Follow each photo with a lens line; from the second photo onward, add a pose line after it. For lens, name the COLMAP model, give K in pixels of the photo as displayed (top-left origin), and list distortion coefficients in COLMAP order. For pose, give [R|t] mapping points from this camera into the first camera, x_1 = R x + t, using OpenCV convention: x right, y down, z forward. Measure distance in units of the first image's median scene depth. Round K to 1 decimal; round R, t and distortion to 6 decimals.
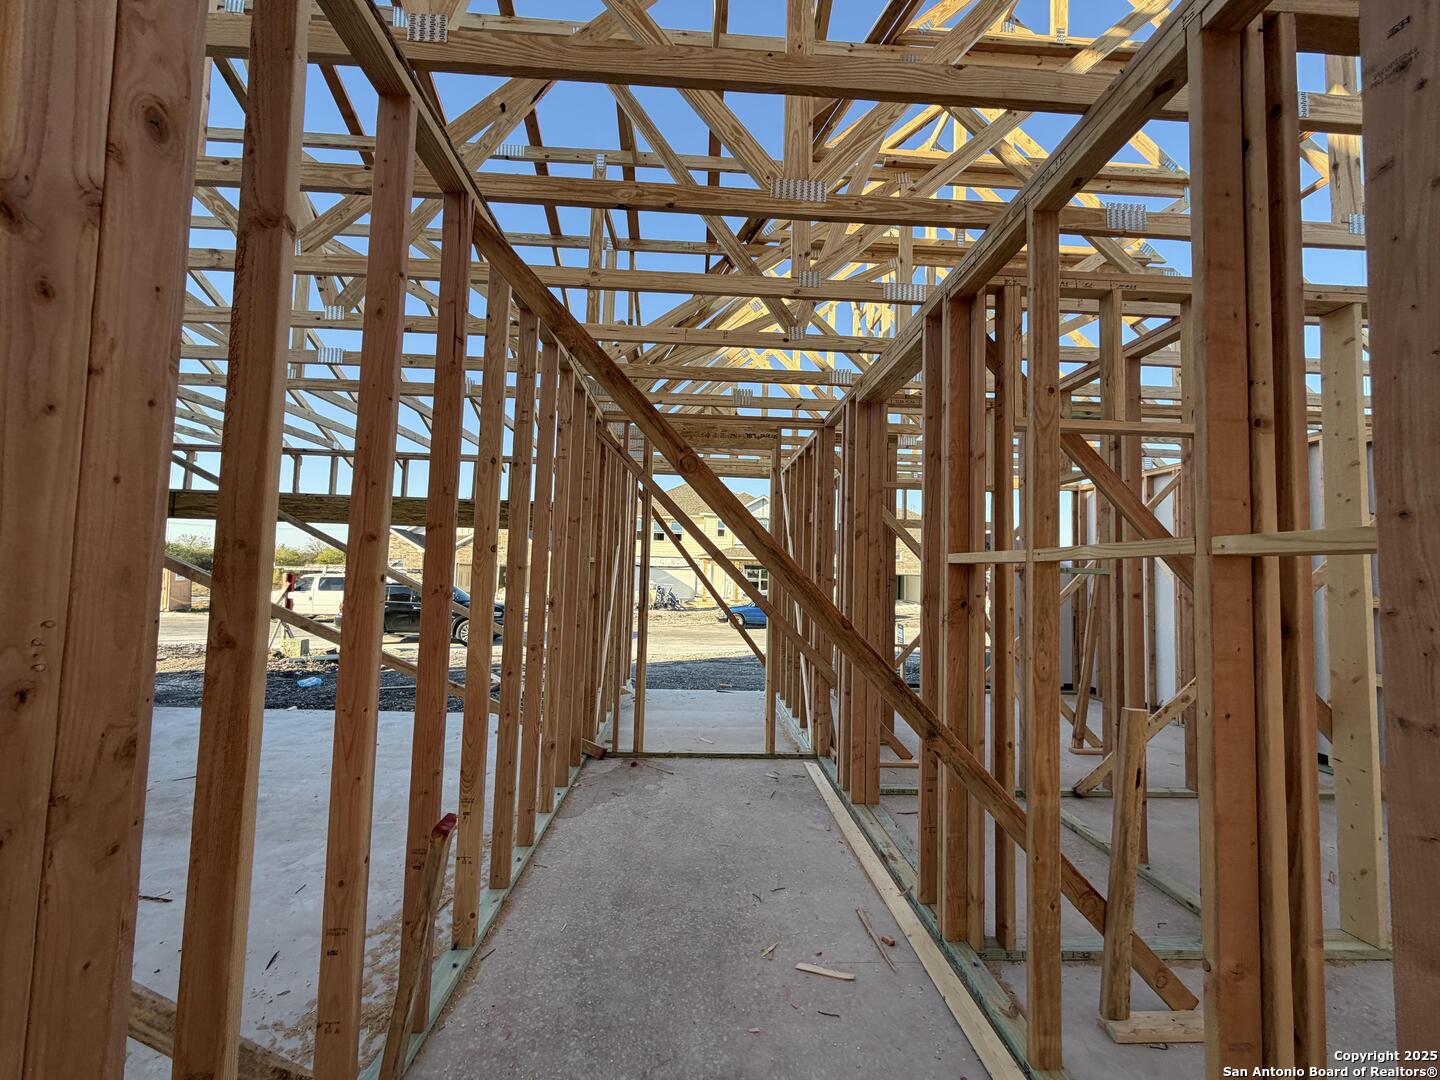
lens RADIAL K [[566.5, 0, 717.5], [0, 566.5, 538.7], [0, 0, 1]] dist [0.001080, -0.000005]
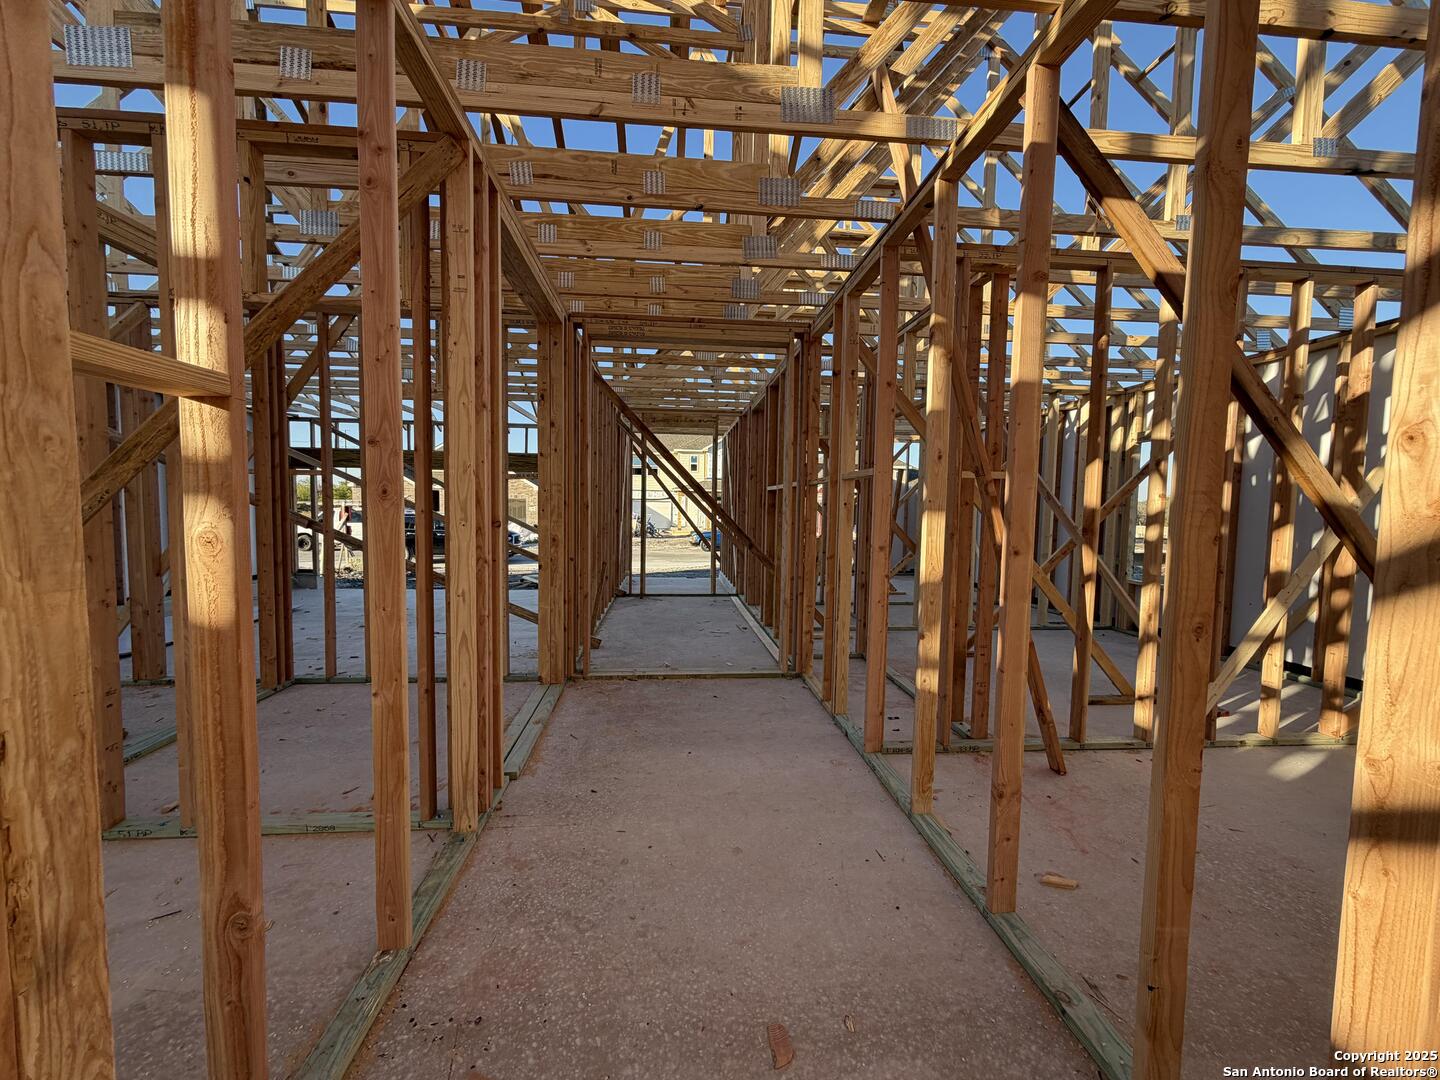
lens RADIAL K [[566.5, 0, 717.4], [0, 566.5, 540.8], [0, 0, 1]] dist [0.001080, -0.000005]
pose [[0.999269, -0.011087, 0.036598, 0.027578], [0.006661, 0.992883, 0.118909, -0.013282], [-0.037656, -0.118578, 0.992230, -0.580344]]
